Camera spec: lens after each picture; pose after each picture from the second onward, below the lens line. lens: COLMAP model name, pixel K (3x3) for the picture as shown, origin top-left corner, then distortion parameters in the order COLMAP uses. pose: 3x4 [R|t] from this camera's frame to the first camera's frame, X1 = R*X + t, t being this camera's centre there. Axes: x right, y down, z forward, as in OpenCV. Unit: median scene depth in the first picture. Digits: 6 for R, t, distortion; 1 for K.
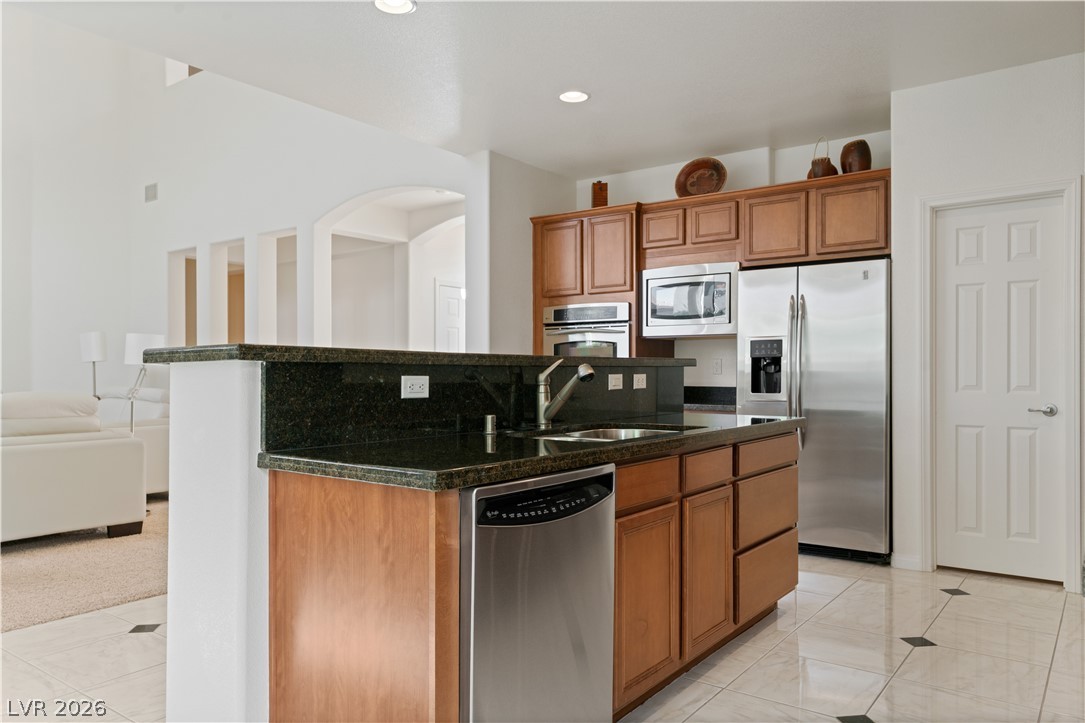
lens RADIAL K [[771.8, 0, 541.5], [0, 771.8, 366.4], [0, 0, 1]] dist [-0.000479, 0.000872]
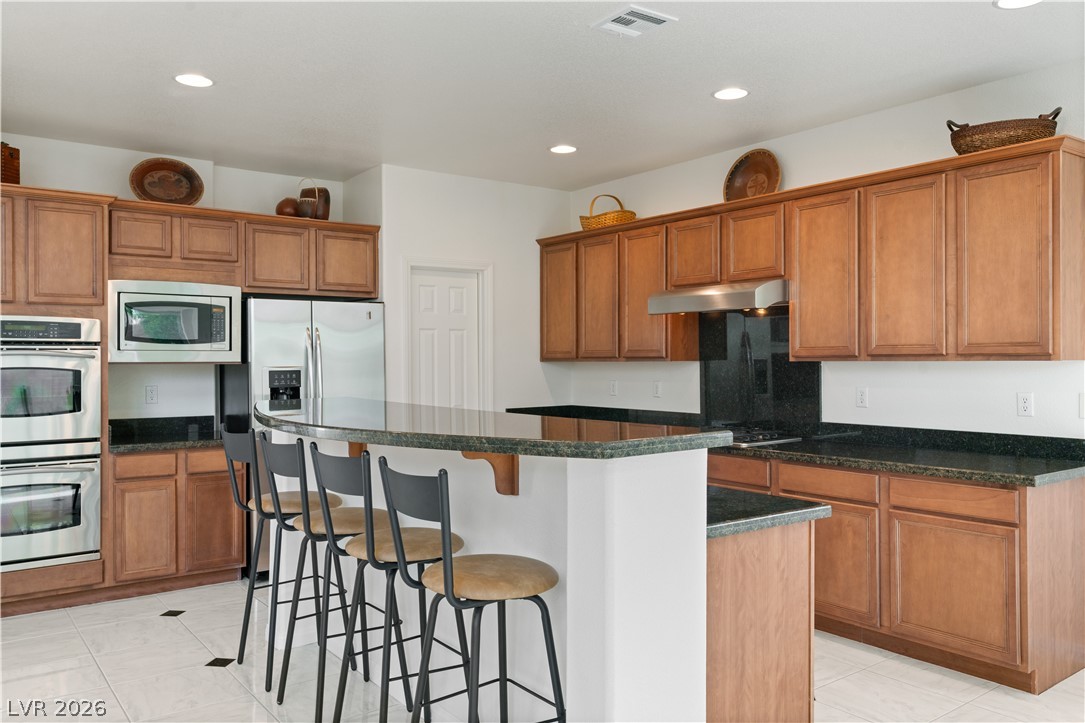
lens RADIAL K [[828.3, 0, 541.2], [0, 828.3, 360.1], [0, 0, 1]] dist [0.009730, 0.000689]
pose [[0.290186, -0.002919, 0.956966, -0.640001], [-0.005147, 0.999976, 0.004611, -0.053502], [-0.956956, -0.006264, 0.290165, 0.358838]]
